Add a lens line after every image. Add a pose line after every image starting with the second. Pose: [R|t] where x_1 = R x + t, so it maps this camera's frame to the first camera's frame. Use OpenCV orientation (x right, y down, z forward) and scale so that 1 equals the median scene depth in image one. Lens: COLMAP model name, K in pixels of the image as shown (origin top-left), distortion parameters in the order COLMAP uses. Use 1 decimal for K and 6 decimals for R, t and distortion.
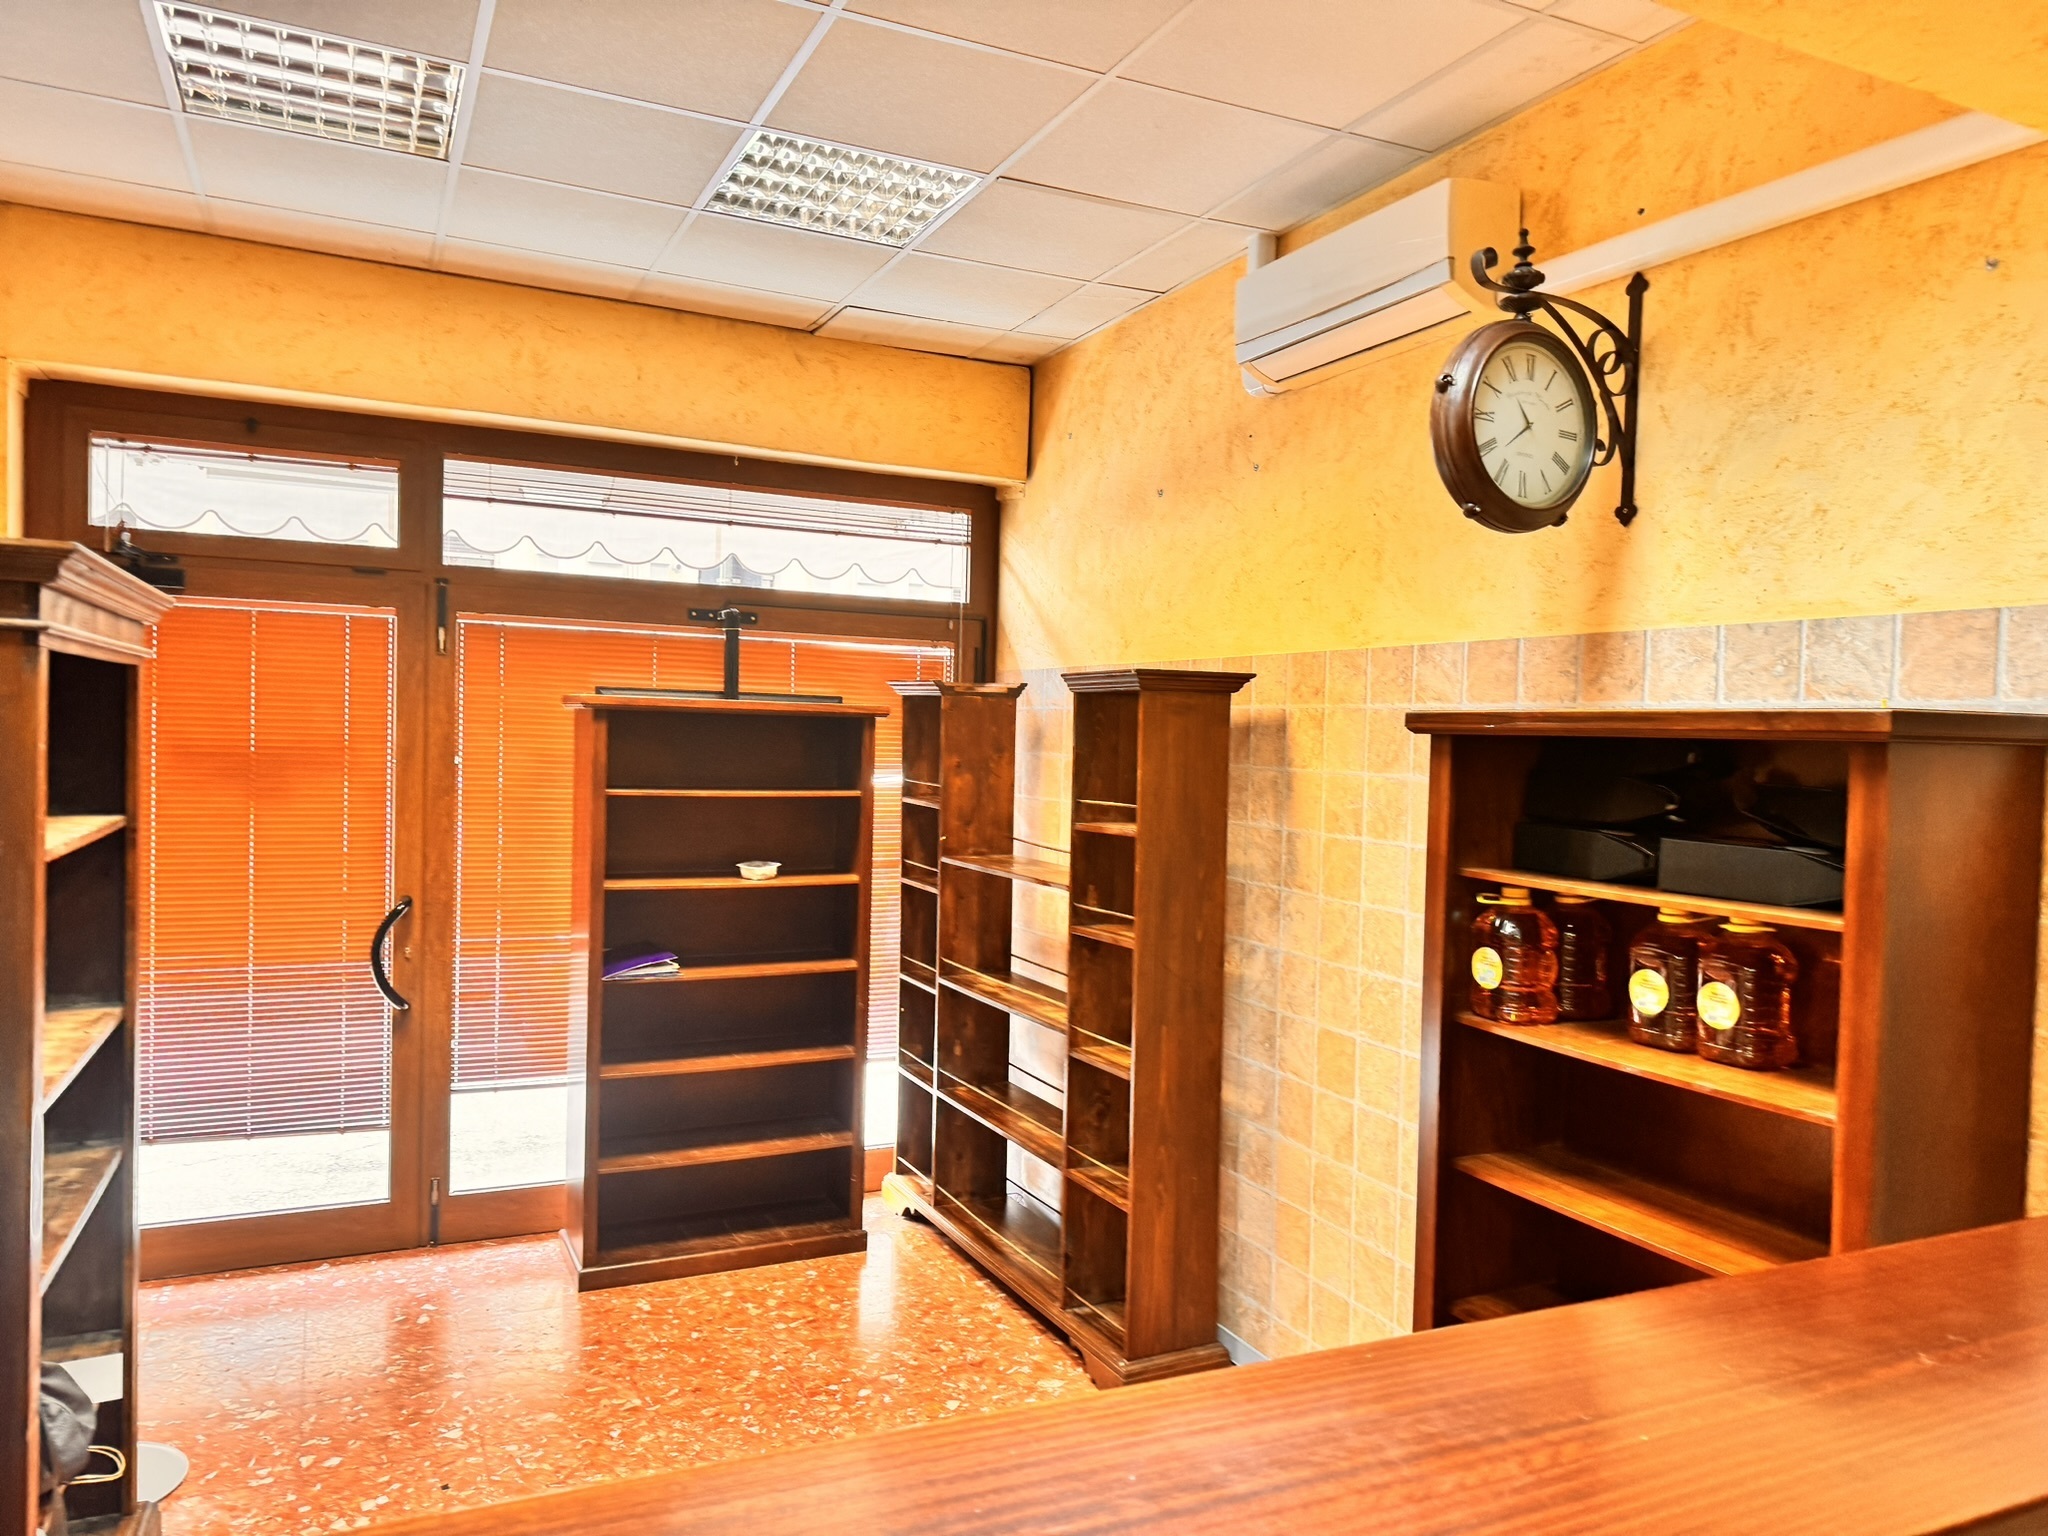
lens RADIAL K [[1430.9, 0, 1018.8], [0, 1430.9, 781.9], [0, 0, 1]] dist [0.119152, -0.190647]
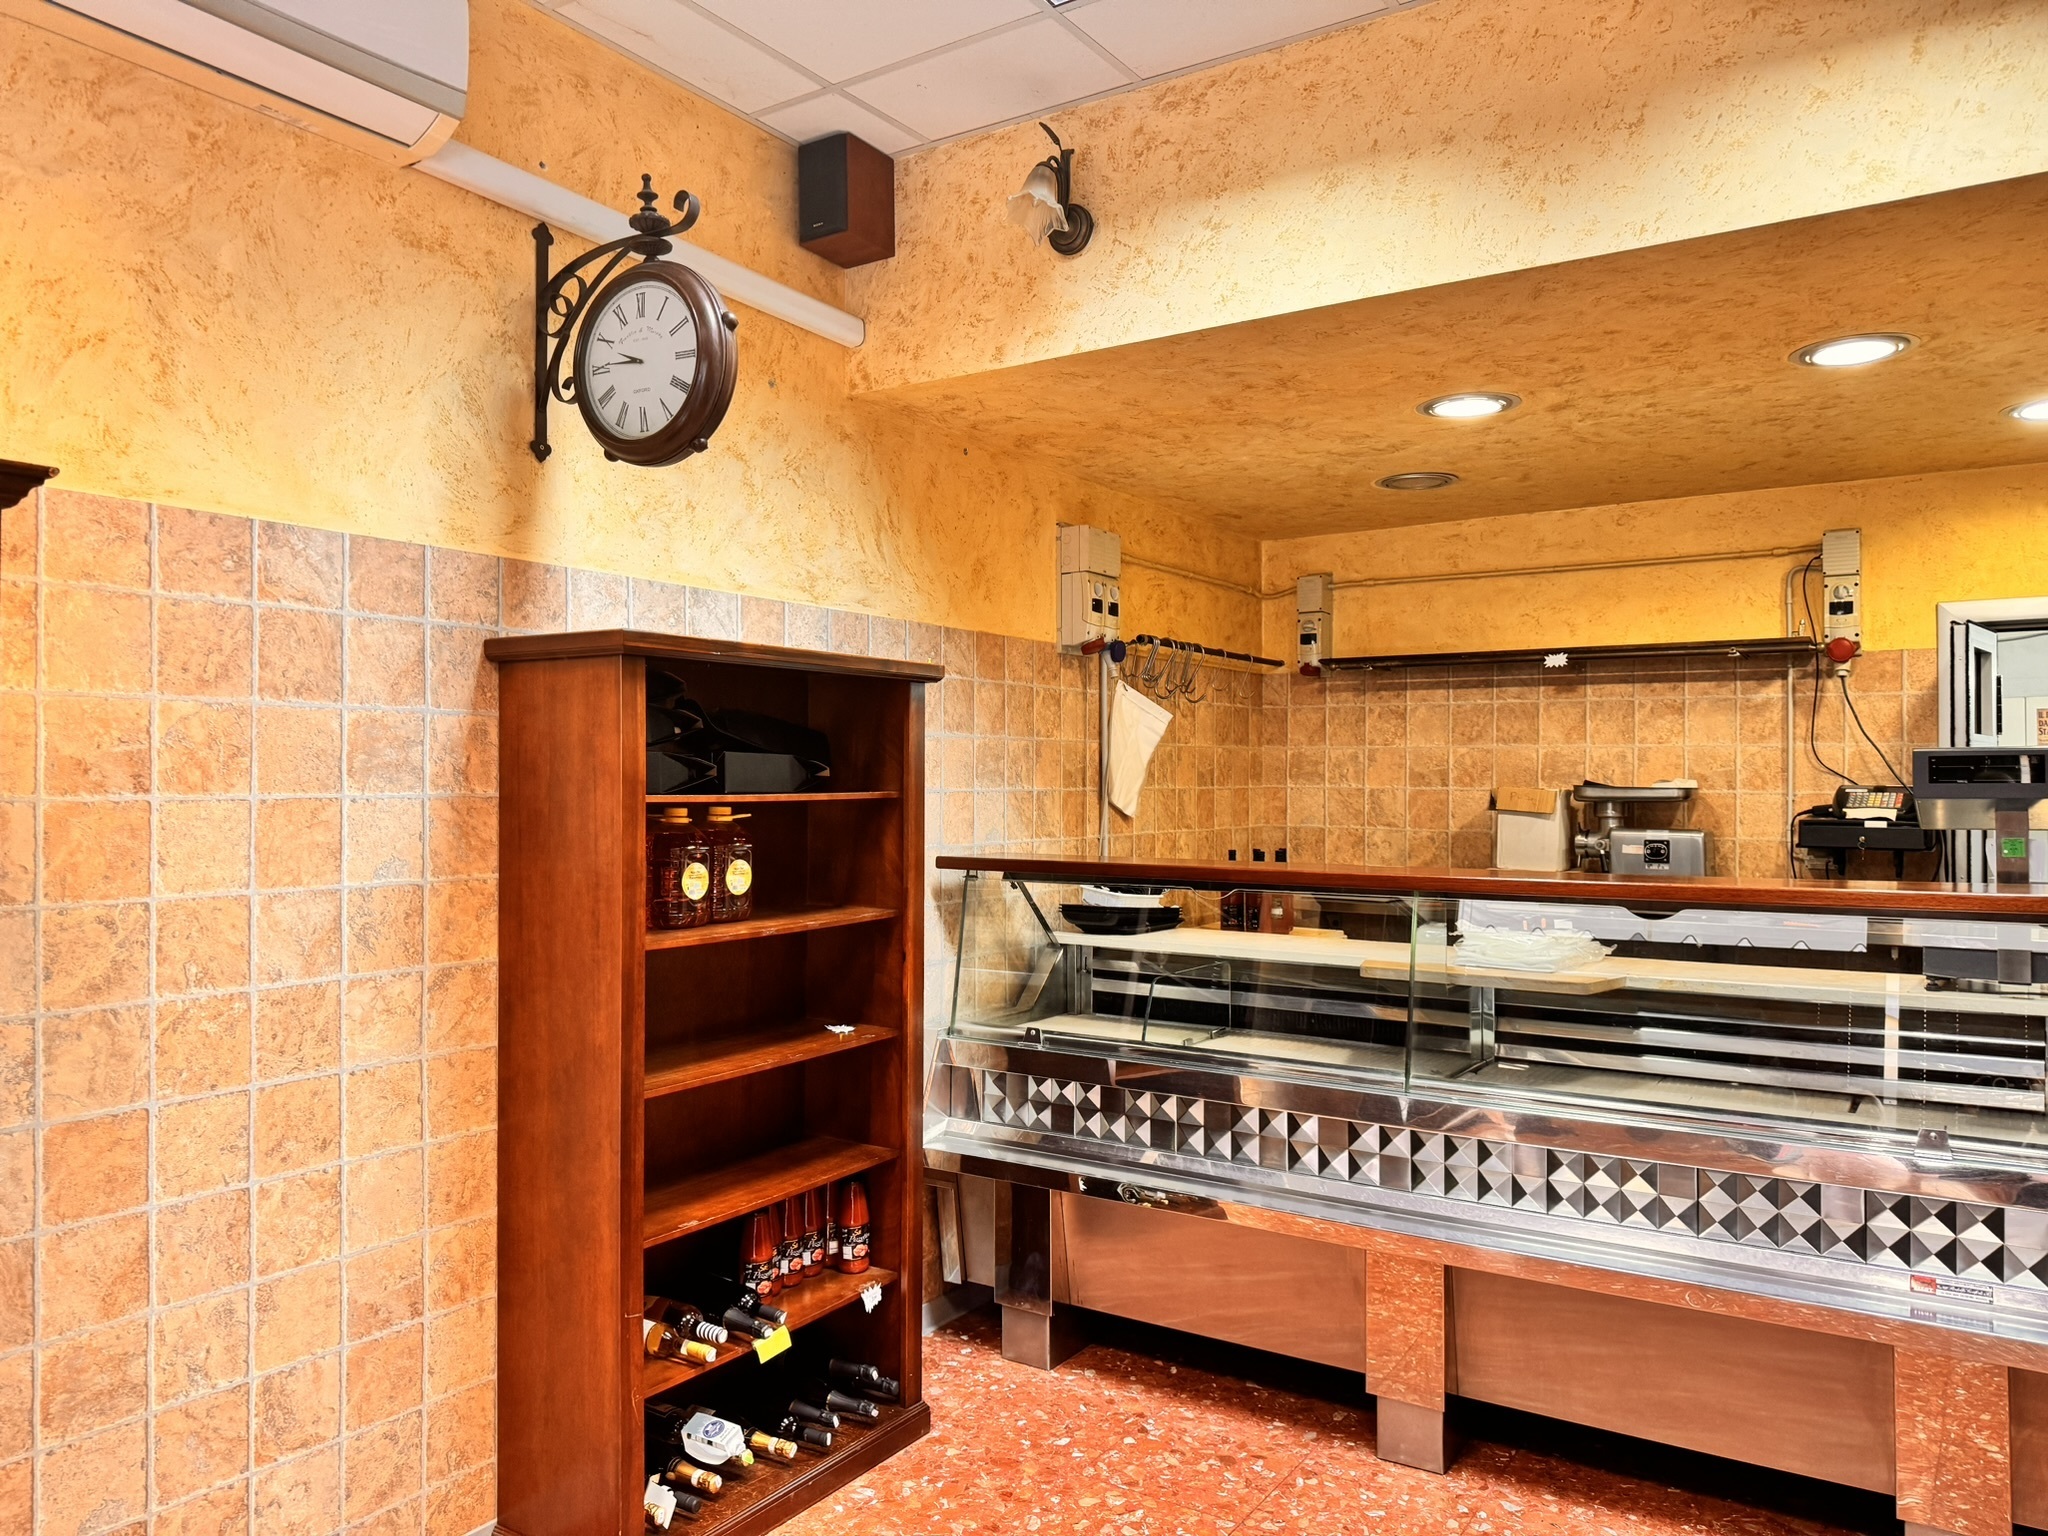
lens RADIAL K [[1469.3, 0, 1023.2], [0, 1469.3, 778.0], [0, 0, 1]] dist [0.097784, -0.107658]
pose [[-0.528402, -0.024603, 0.848638, -0.502206], [0.016807, 0.999081, 0.039429, 0.010325], [-0.848828, 0.035098, -0.527503, 0.950756]]
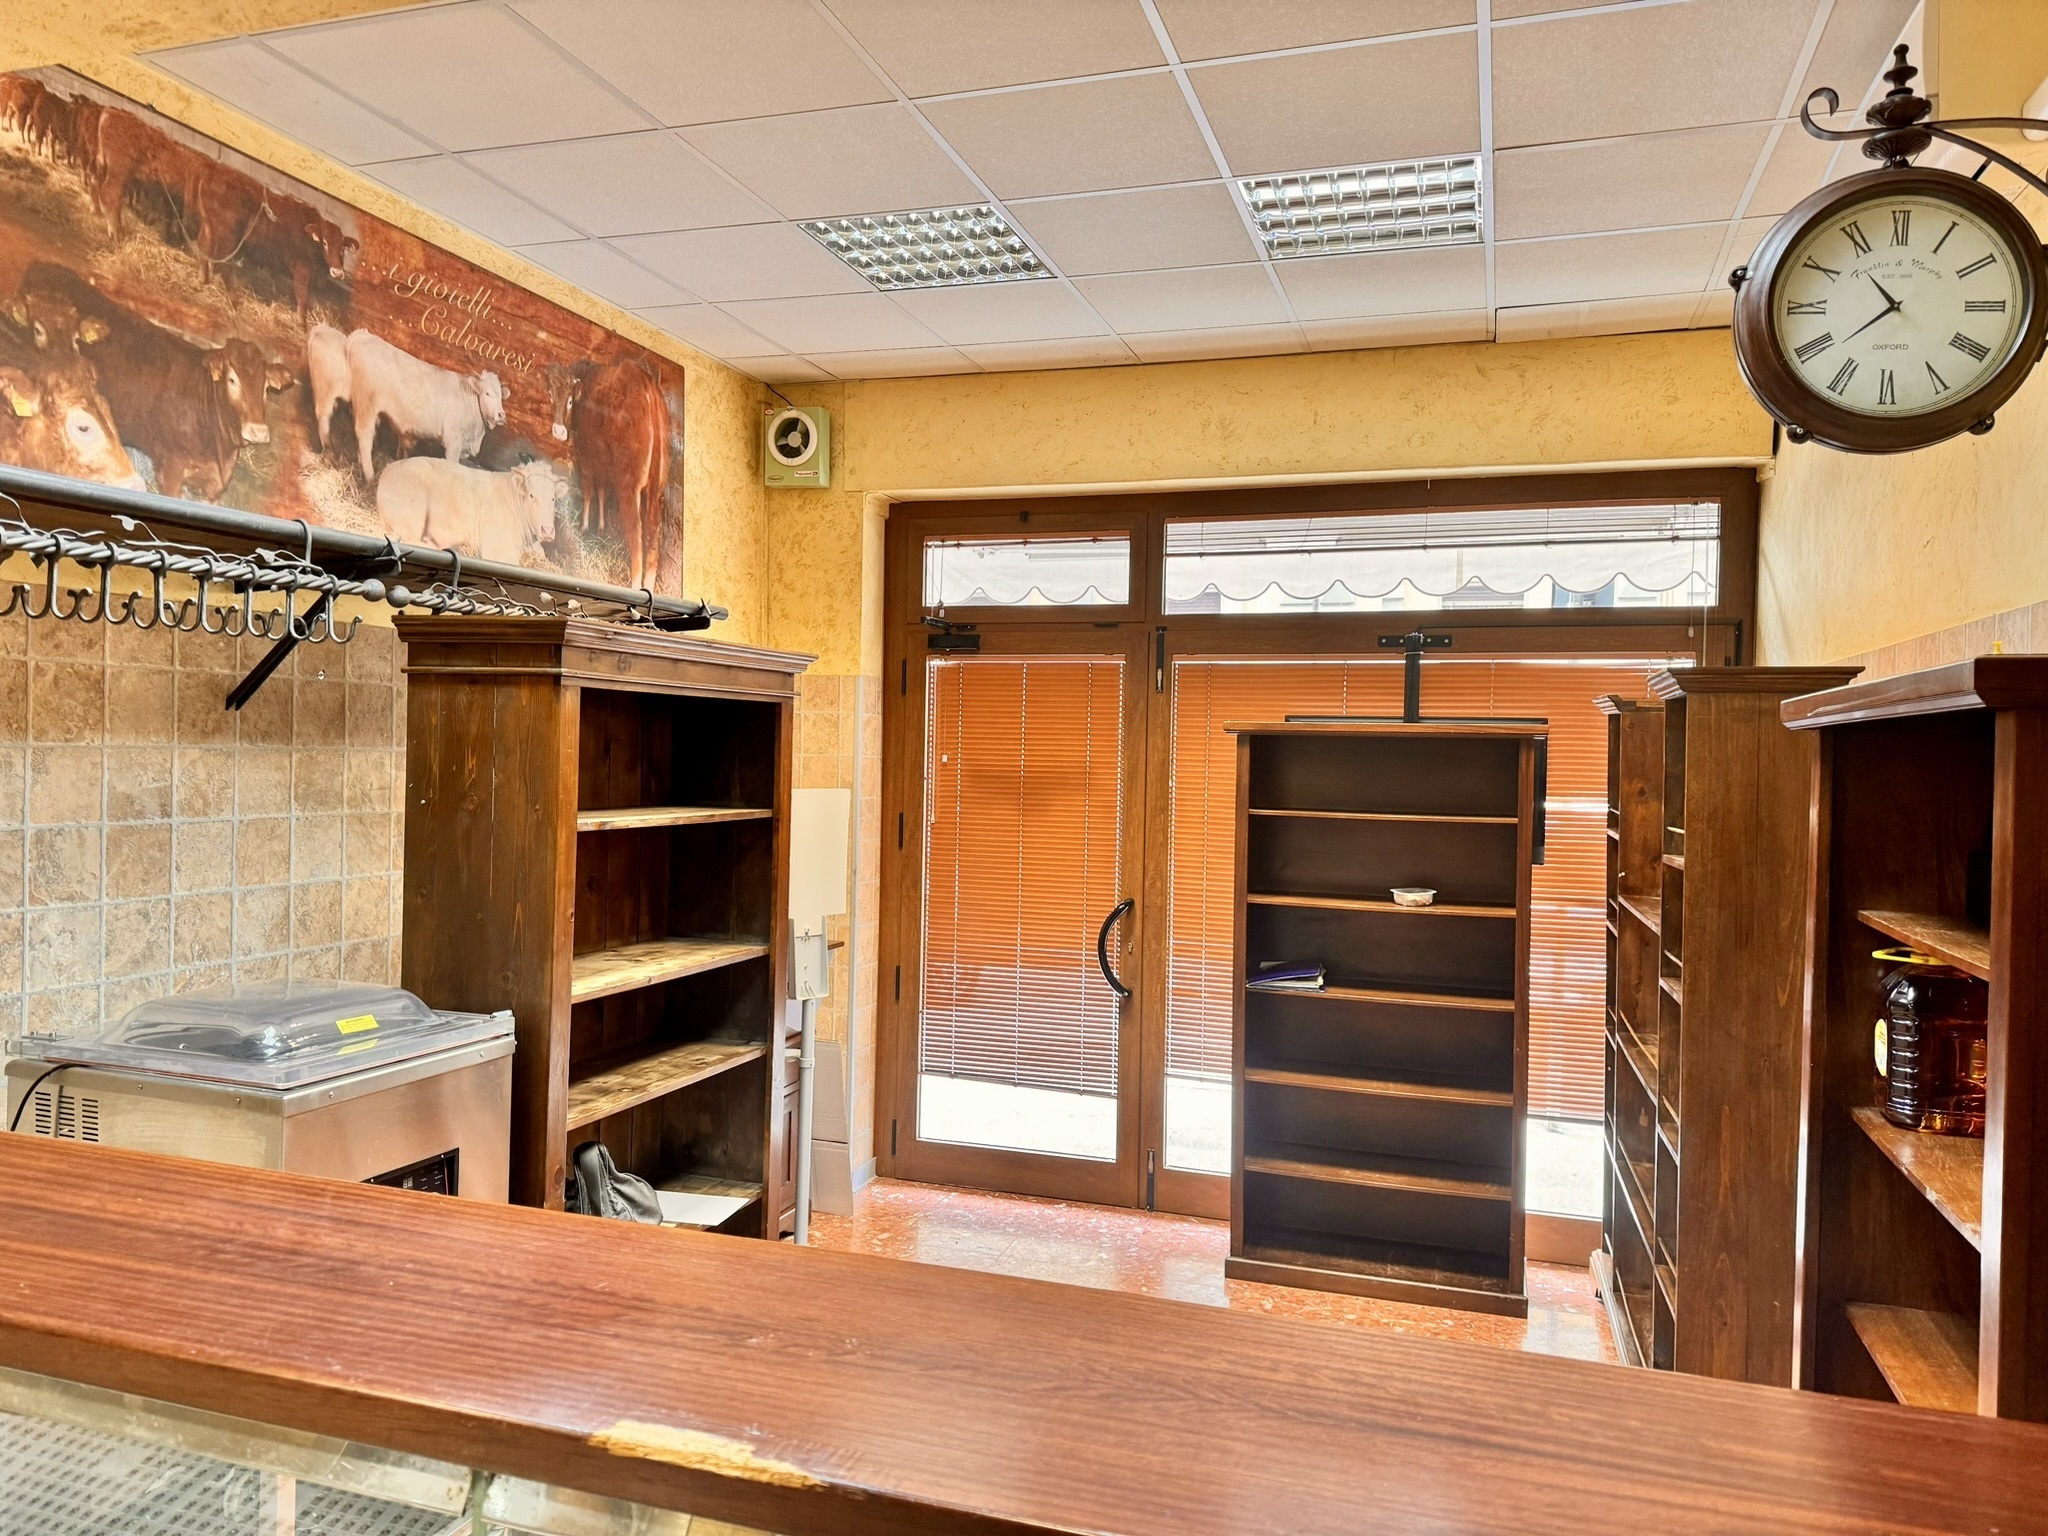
lens RADIAL K [[1435.9, 0, 1011.4], [0, 1435.9, 772.8], [0, 0, 1]] dist [0.084888, -0.103308]
pose [[0.720150, -0.001672, -0.693816, 0.377041], [-0.026127, 0.999222, -0.029526, 0.016457], [0.693326, 0.039391, 0.719546, 0.119336]]
